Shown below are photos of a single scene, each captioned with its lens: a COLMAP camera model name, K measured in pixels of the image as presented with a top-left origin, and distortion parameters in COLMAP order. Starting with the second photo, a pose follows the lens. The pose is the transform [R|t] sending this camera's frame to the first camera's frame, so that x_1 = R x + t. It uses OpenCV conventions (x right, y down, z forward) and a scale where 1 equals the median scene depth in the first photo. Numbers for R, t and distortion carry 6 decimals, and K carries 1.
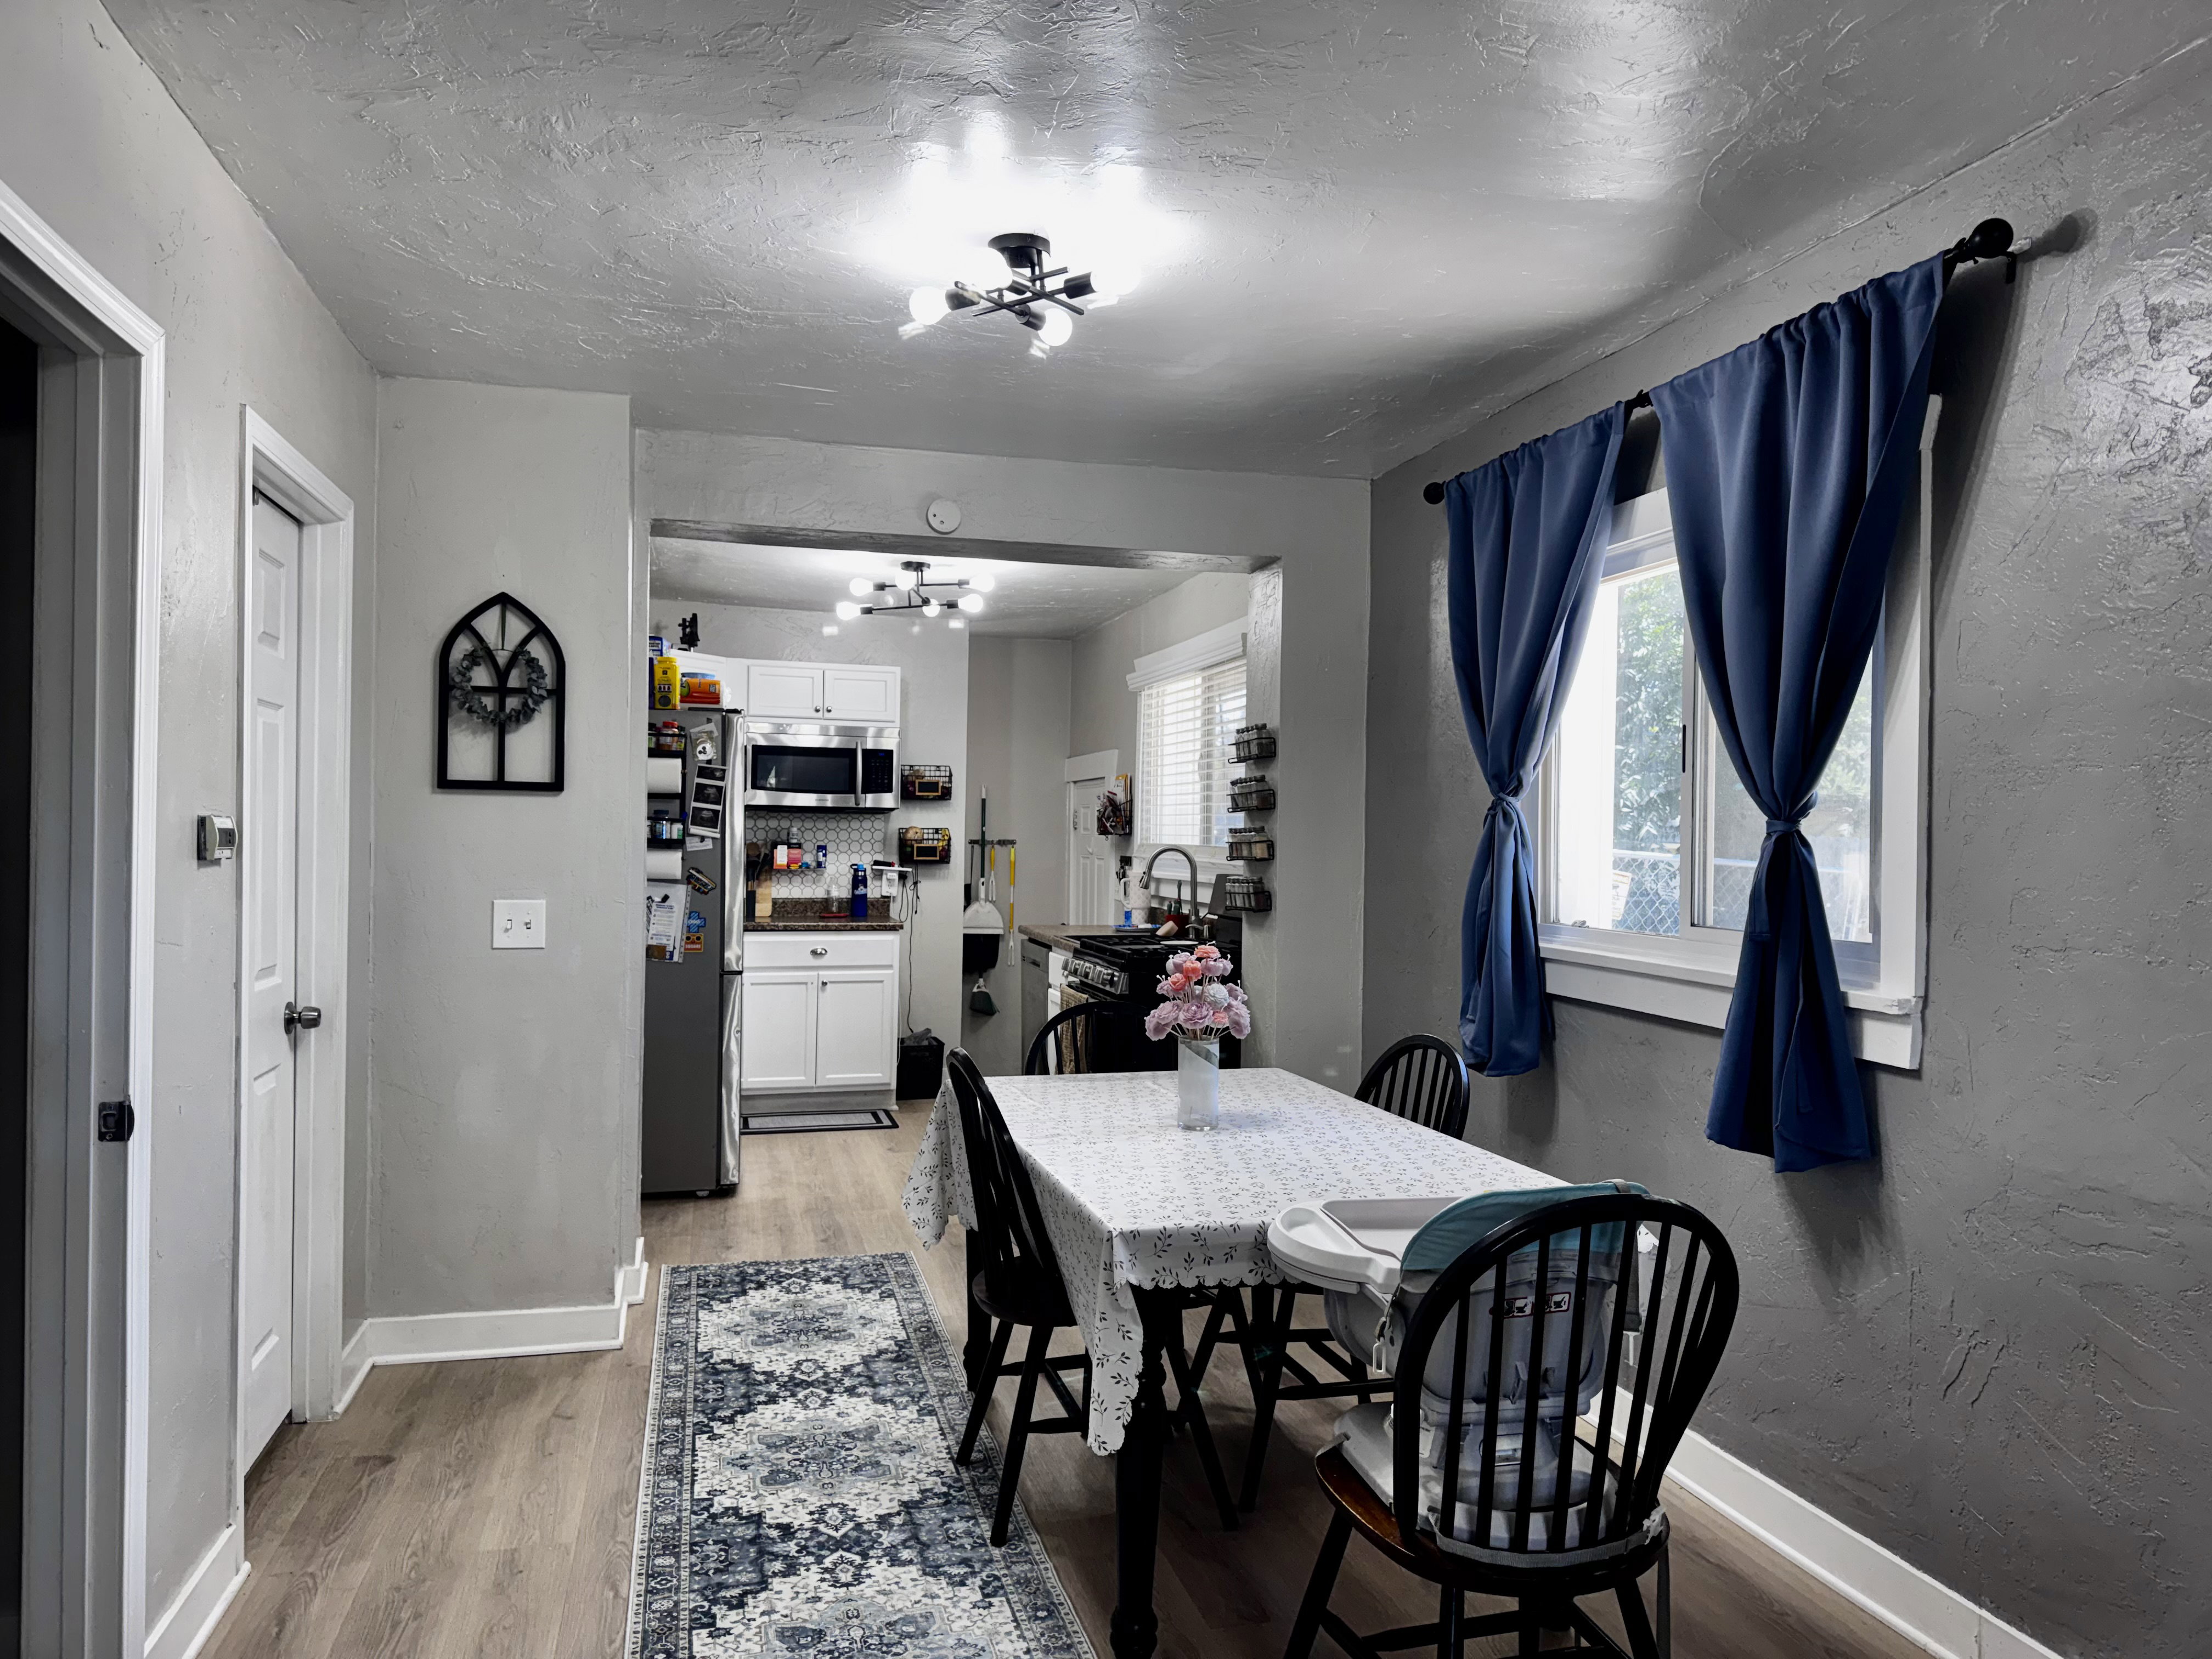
lens RADIAL K [[1532.0, 0, 1102.7], [0, 1532.0, 832.9], [0, 0, 1]] dist [0.001319, -0.007460]
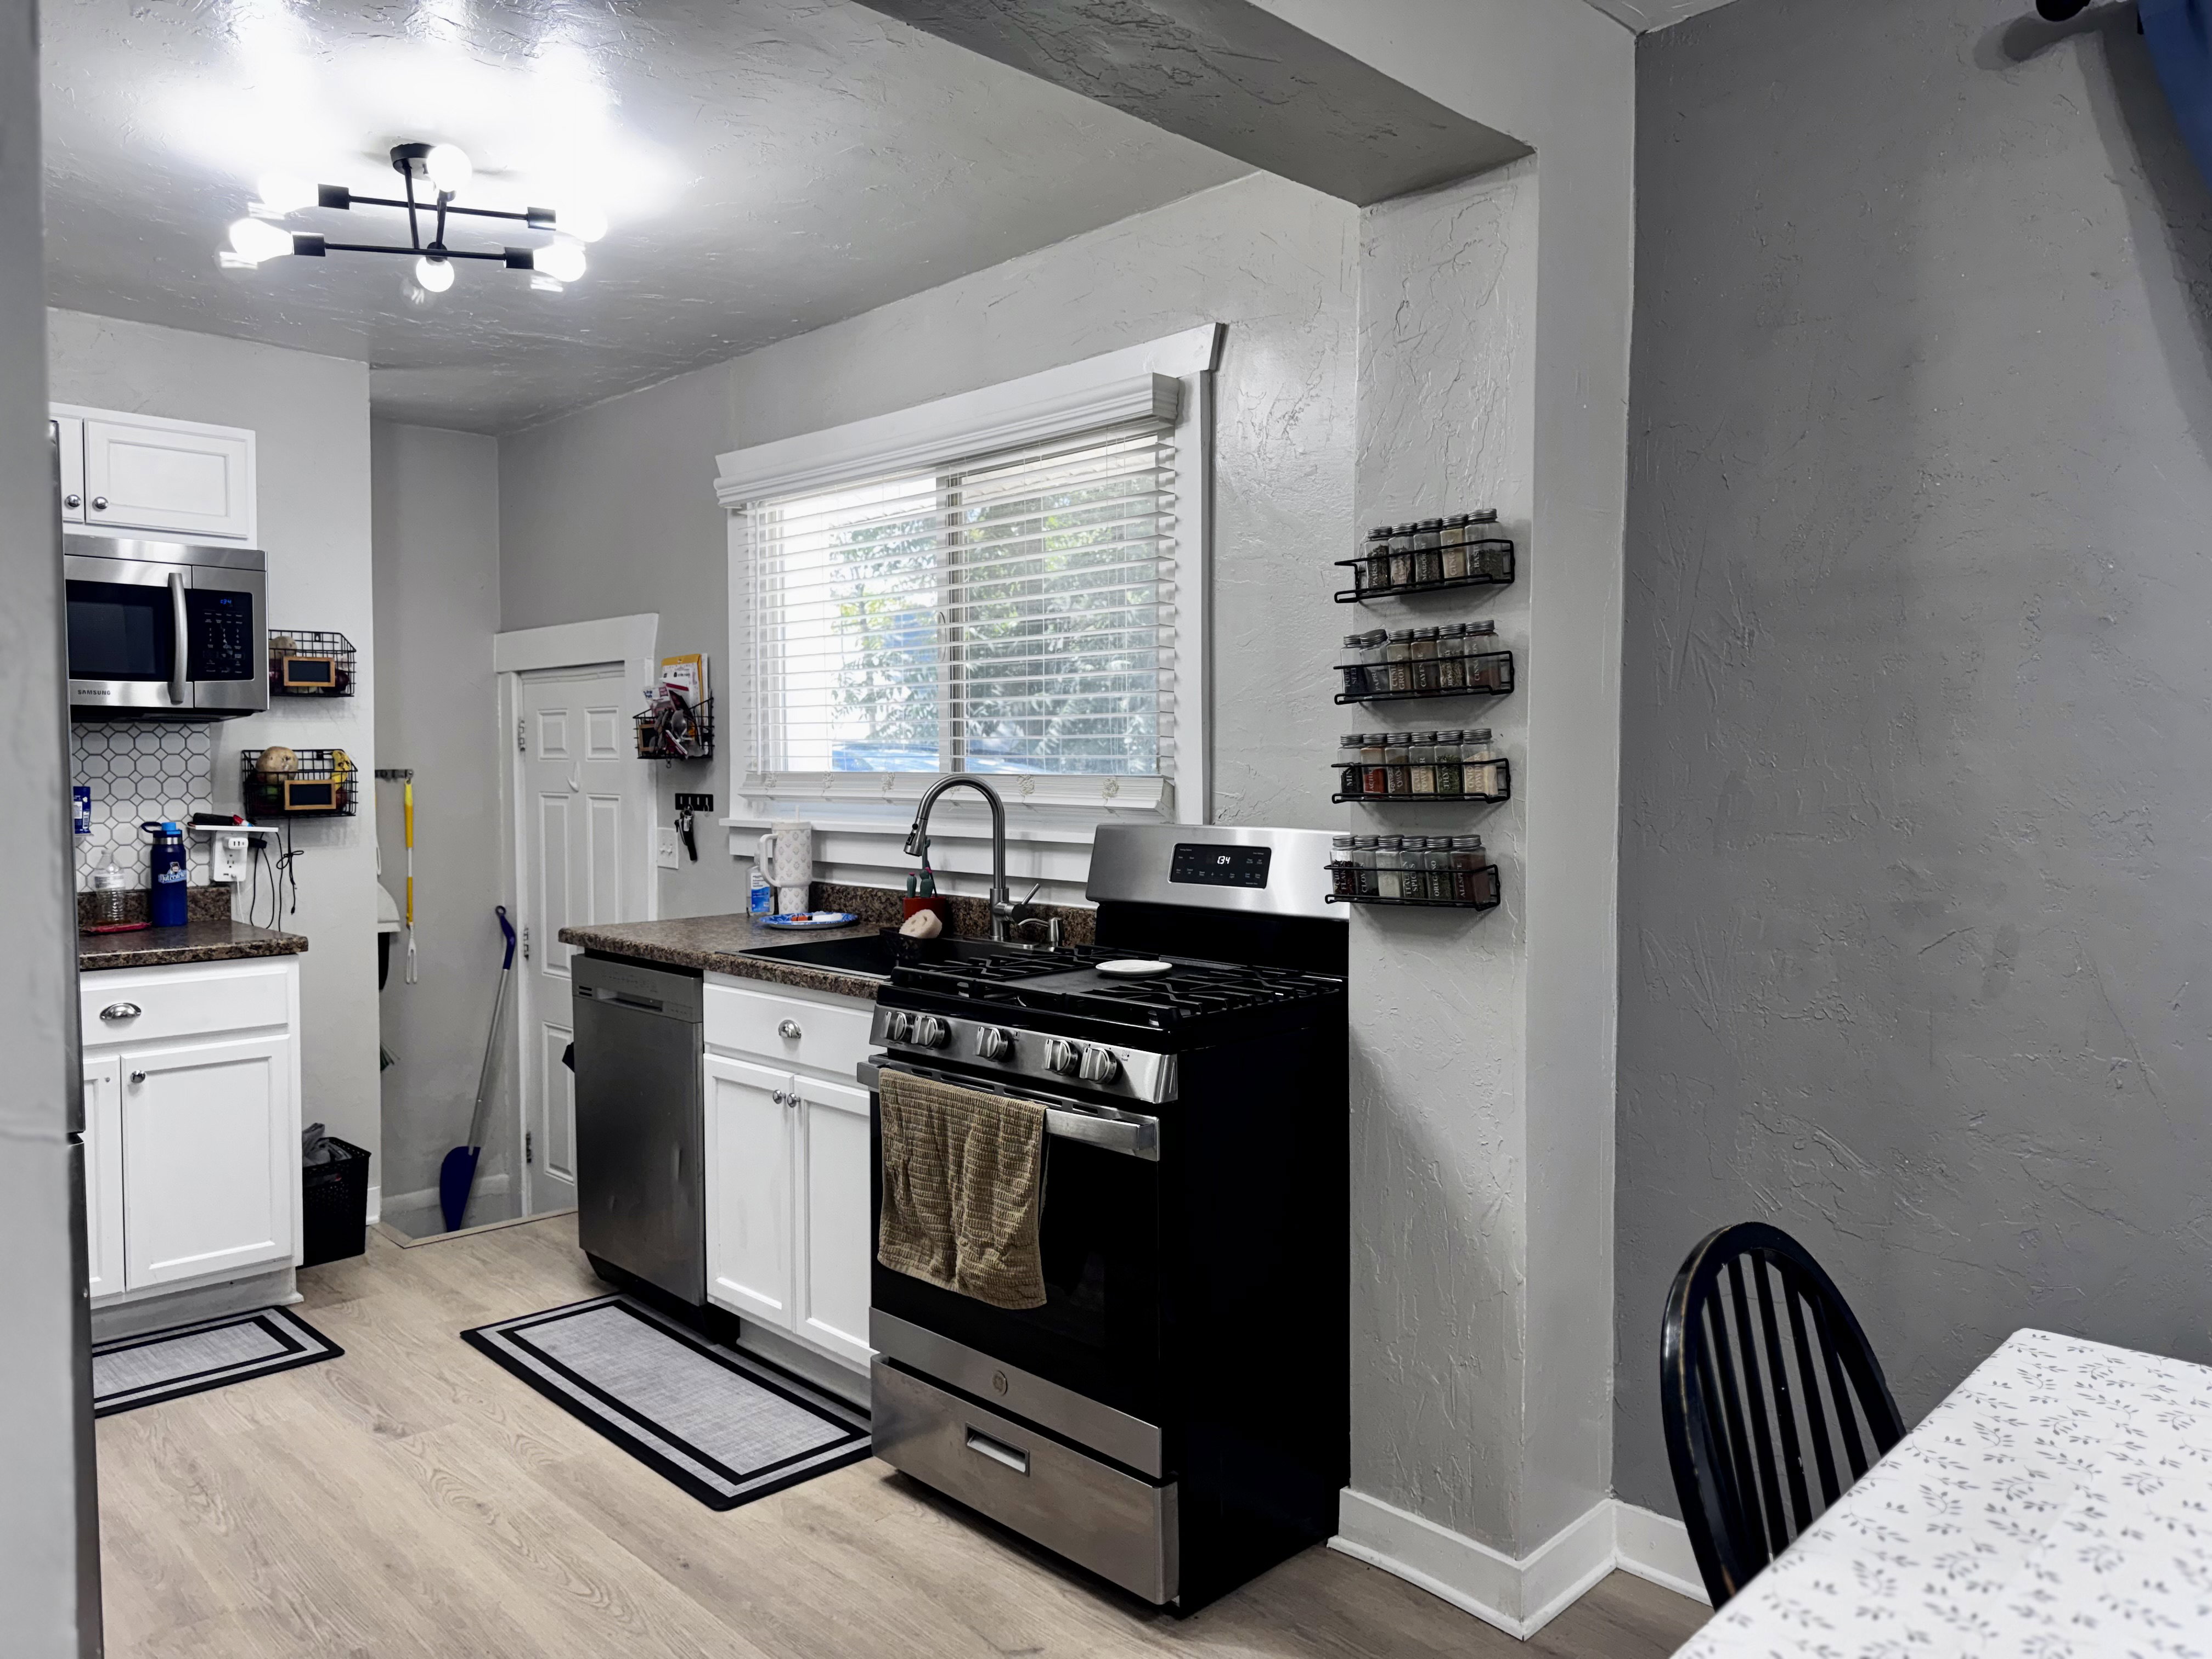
lens RADIAL K [[1532.0, 0, 1115.7], [0, 1532.0, 830.9], [0, 0, 1]] dist [0.001319, -0.007460]
pose [[0.855771, -0.036801, 0.516044, -0.151503], [0.011629, 0.998583, 0.051928, 0.000647], [-0.517224, -0.038437, 0.854987, 0.406895]]
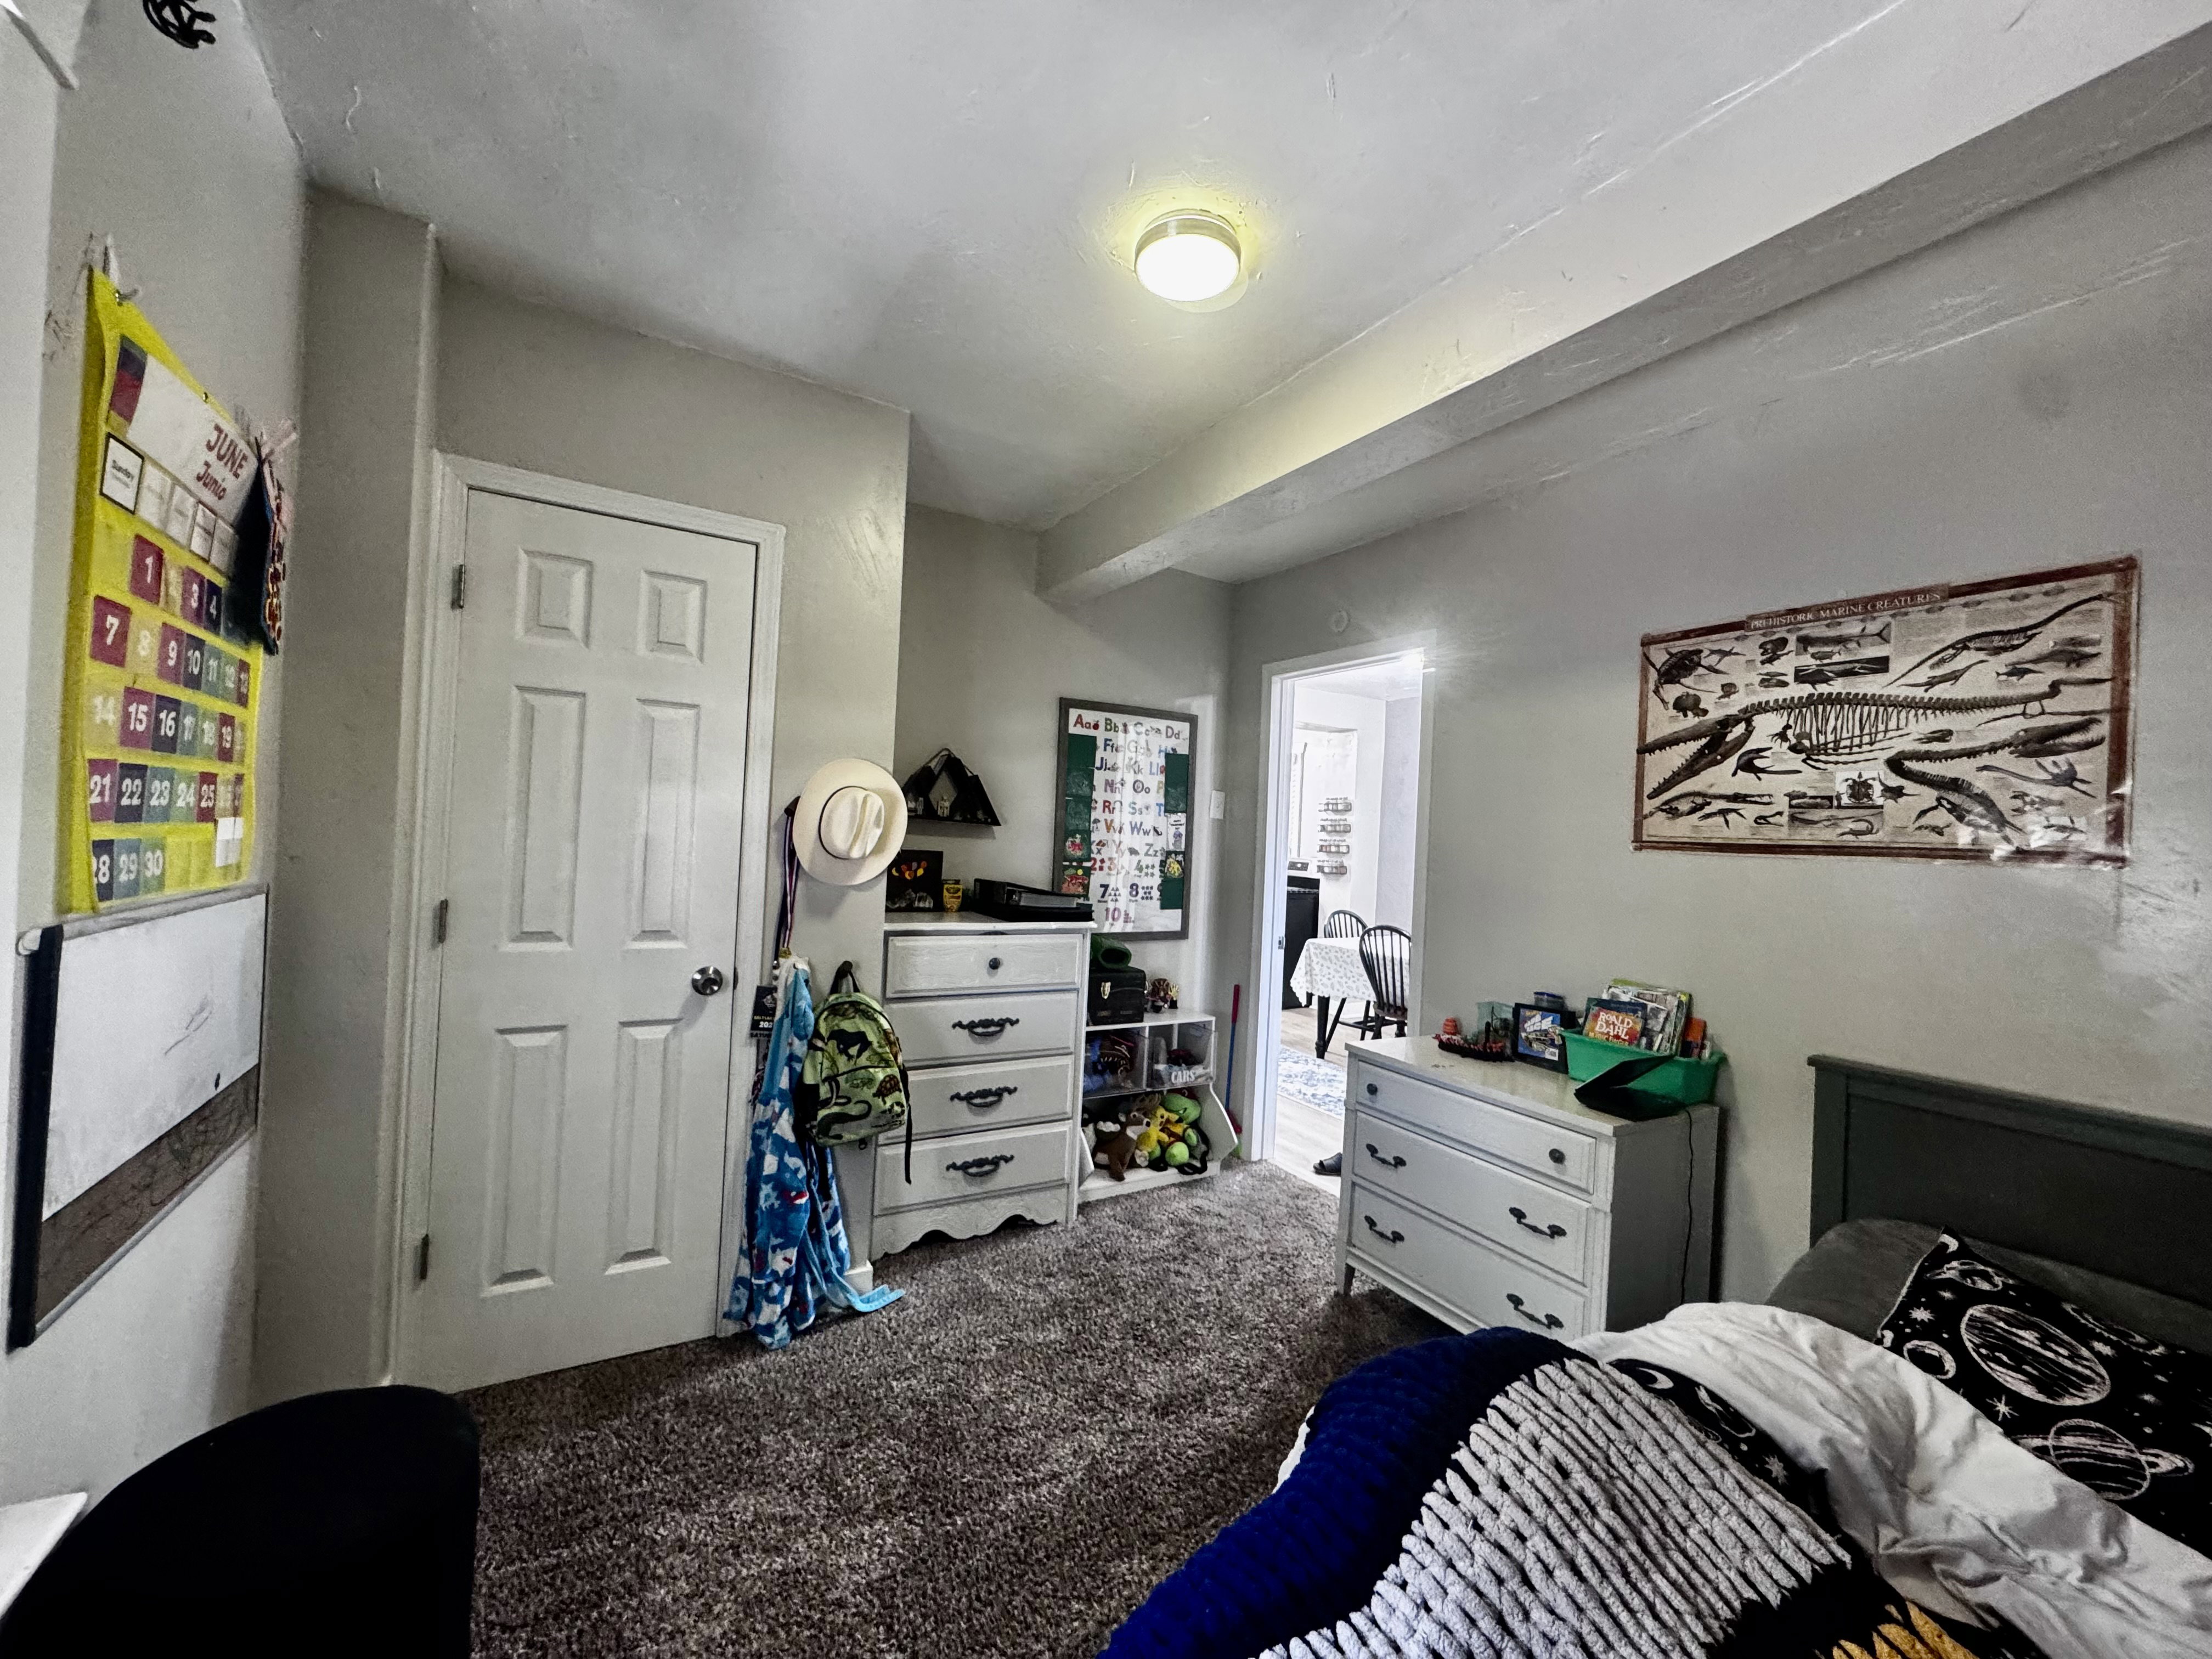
lens RADIAL K [[880.4, 0, 1101.8], [0, 880.4, 829.7], [0, 0, 1]] dist [-0.000924, 0.000818]
pose [[0.957430, 0.037880, 0.286168, -0.415350], [-0.039155, 0.999232, -0.001267, -0.001871], [-0.285997, -0.009992, 0.958178, -0.141000]]
